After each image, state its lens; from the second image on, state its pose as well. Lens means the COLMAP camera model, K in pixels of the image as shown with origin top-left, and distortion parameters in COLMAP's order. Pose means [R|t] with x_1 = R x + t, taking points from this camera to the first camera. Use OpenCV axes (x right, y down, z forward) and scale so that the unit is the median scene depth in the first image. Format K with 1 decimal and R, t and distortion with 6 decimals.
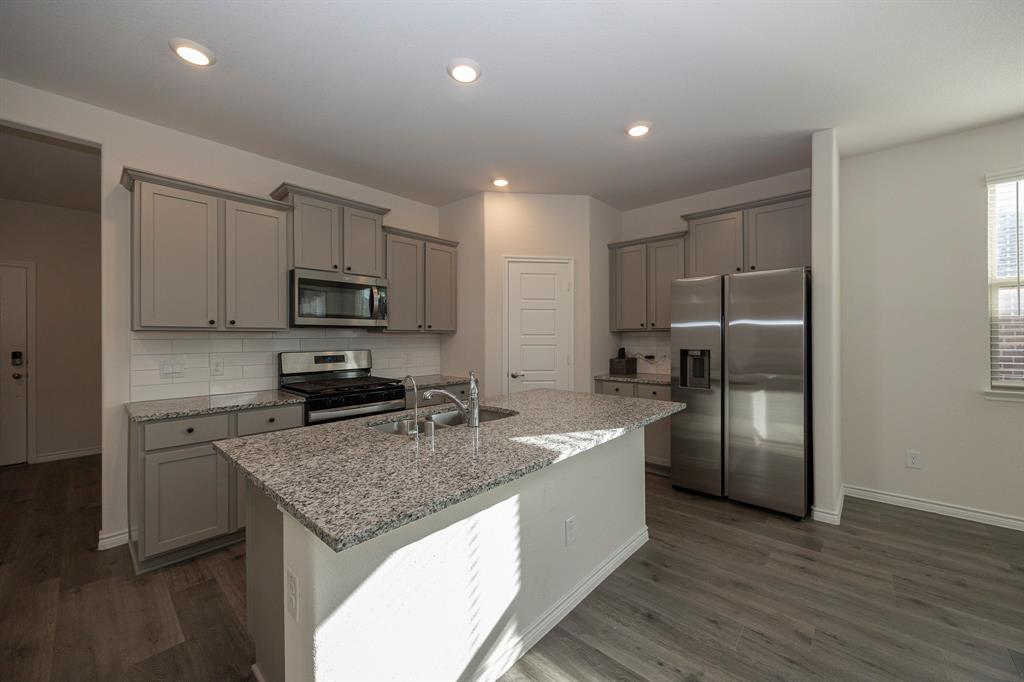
lens RADIAL K [[400.2, 0, 518.0], [0, 400.2, 339.8], [0, 0, 1]] dist [-0.000560, -0.001296]
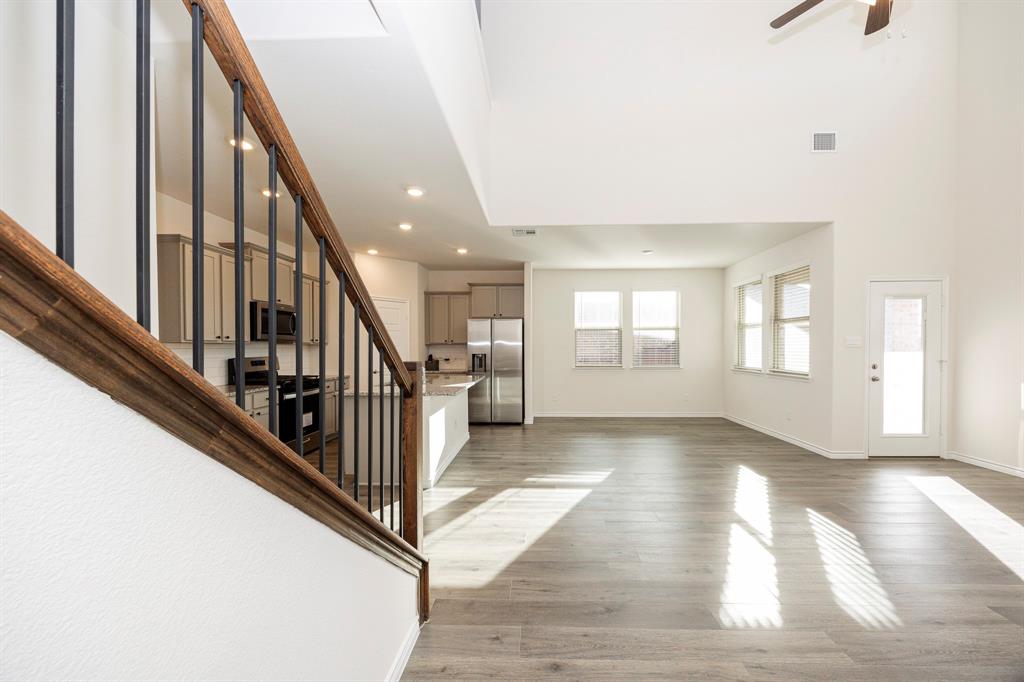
lens RADIAL K [[400.2, 0, 531.5], [0, 400.2, 355.8], [0, 0, 1]] dist [-0.000560, -0.001296]
pose [[0.755014, -0.010381, 0.655627, -0.694594], [0.001956, 0.999906, 0.013580, 0.006399], [-0.655706, -0.008970, 0.754963, -0.722269]]
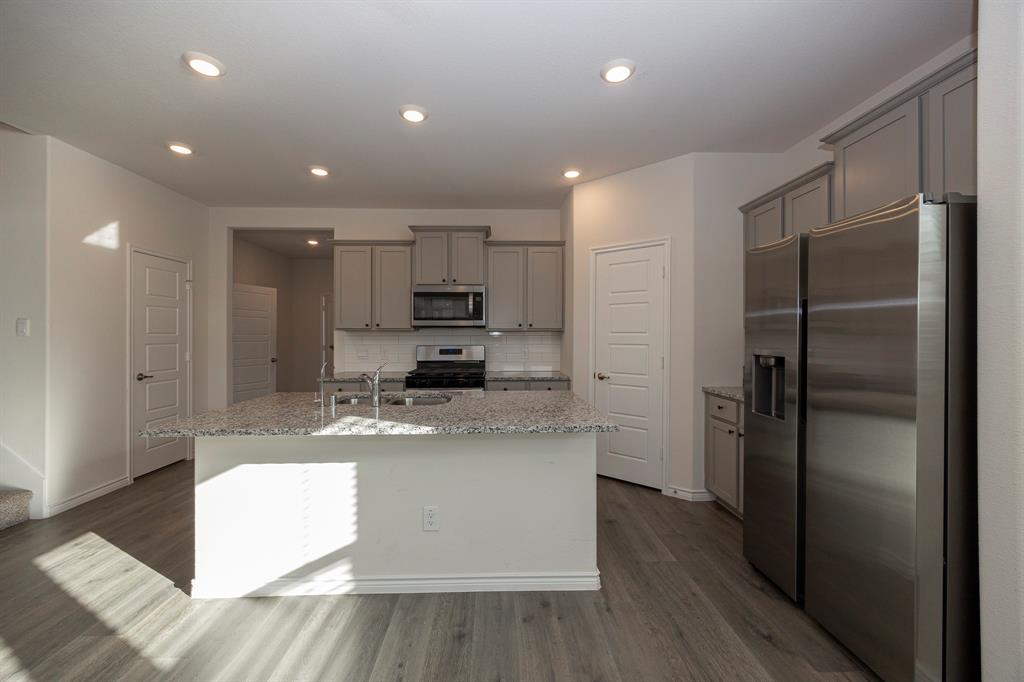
lens RADIAL K [[400.2, 0, 494.5], [0, 400.2, 336.0], [0, 0, 1]] dist [-0.000560, -0.001296]
pose [[0.671793, 0.006343, -0.740712, 0.613490], [-0.007333, 0.999971, 0.001912, -0.005908], [0.740702, 0.004147, 0.671821, 0.246819]]
